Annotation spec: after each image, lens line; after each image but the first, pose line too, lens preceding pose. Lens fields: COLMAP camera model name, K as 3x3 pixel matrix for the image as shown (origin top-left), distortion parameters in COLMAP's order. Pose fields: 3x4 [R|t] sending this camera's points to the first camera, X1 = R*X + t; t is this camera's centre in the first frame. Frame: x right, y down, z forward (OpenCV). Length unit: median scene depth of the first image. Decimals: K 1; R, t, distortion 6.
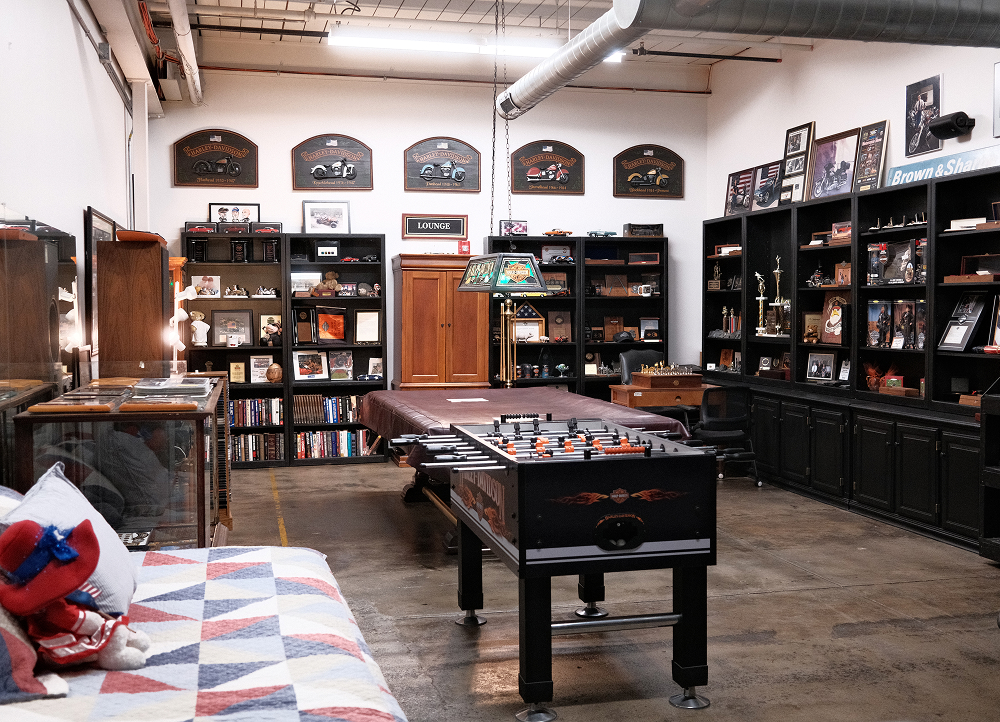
lens RADIAL K [[1104.0, 0, 500.4], [0, 1104.0, 360.3], [0, 0, 1]] dist [-0.014575, 0.000000]
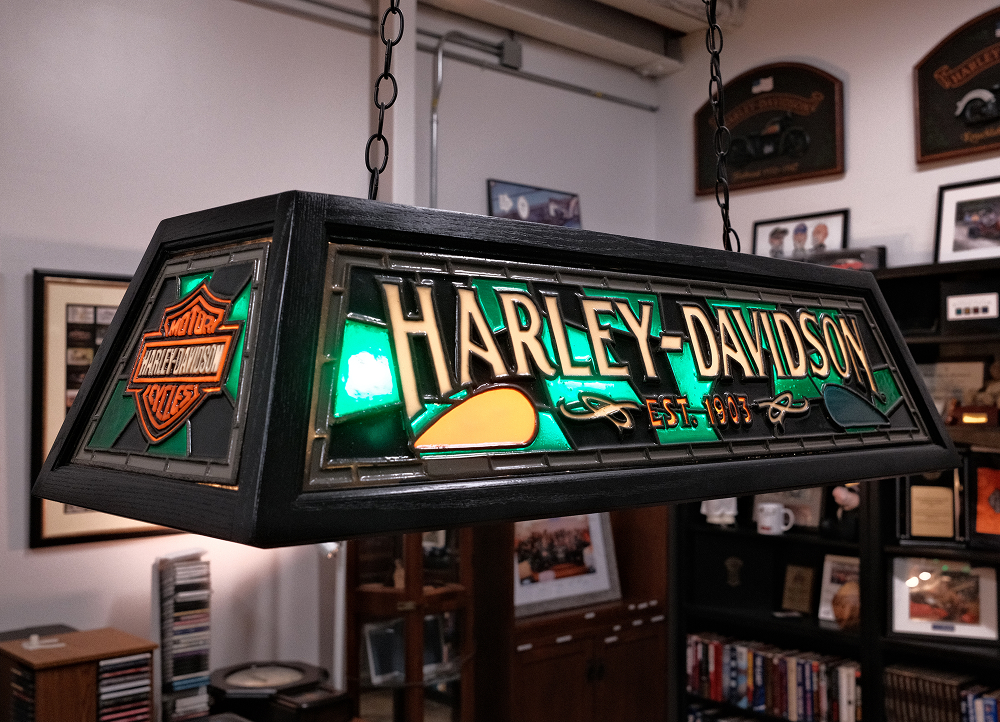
lens RADIAL K [[1104.0, 0, 500.1], [0, 1104.0, 362.1], [0, 0, 1]] dist [-0.014575, 0.000000]
pose [[0.489989, -0.024651, -0.871380, 0.095072], [-0.040599, 0.997870, -0.051058, -0.053288], [0.870783, 0.060395, 0.487945, 0.671928]]
